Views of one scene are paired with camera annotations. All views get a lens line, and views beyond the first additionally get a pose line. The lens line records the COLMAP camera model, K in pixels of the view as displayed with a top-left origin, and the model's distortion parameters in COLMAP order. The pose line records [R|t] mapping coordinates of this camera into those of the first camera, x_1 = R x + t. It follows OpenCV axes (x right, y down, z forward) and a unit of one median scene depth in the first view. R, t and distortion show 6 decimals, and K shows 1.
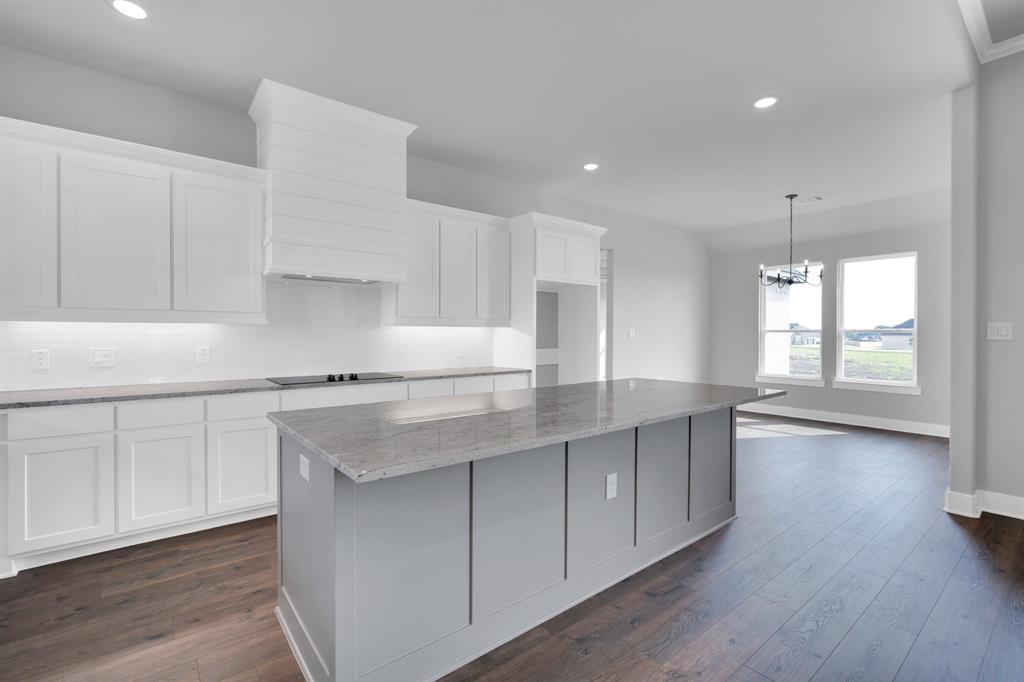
lens RADIAL K [[454.0, 0, 503.9], [0, 454.0, 337.3], [0, 0, 1]] dist [-0.017243, 0.006173]
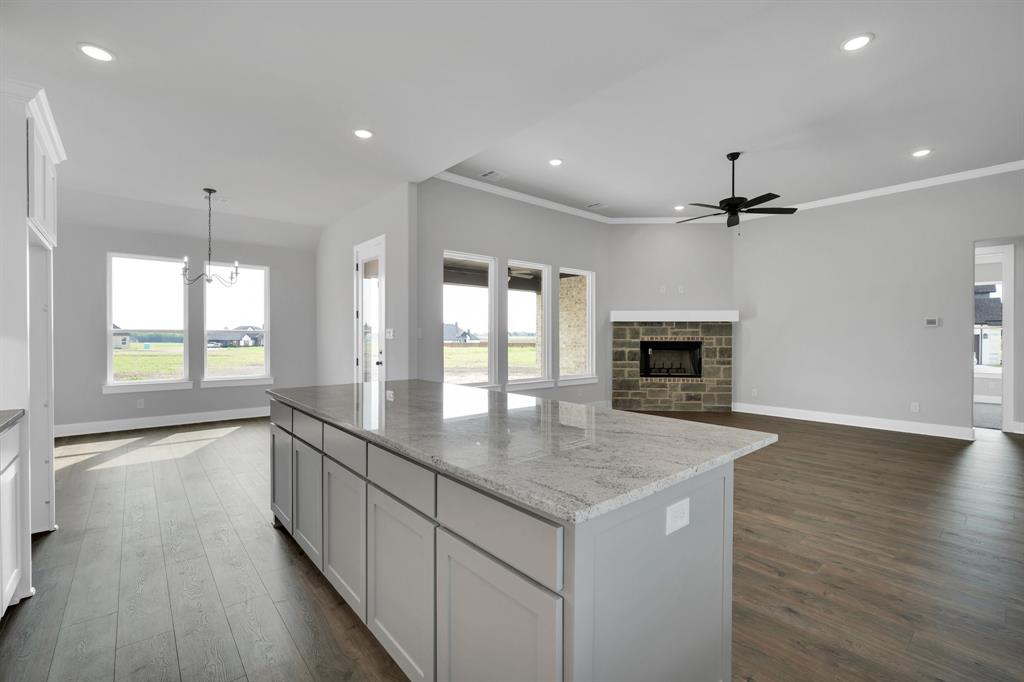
lens RADIAL K [[454.0, 0, 518.7], [0, 454.0, 337.9], [0, 0, 1]] dist [-0.017243, 0.006173]
pose [[-0.052758, -0.006317, 0.998587, -0.656608], [0.003979, 0.999971, 0.006536, -0.006535], [-0.998599, 0.004318, -0.052731, 0.726803]]
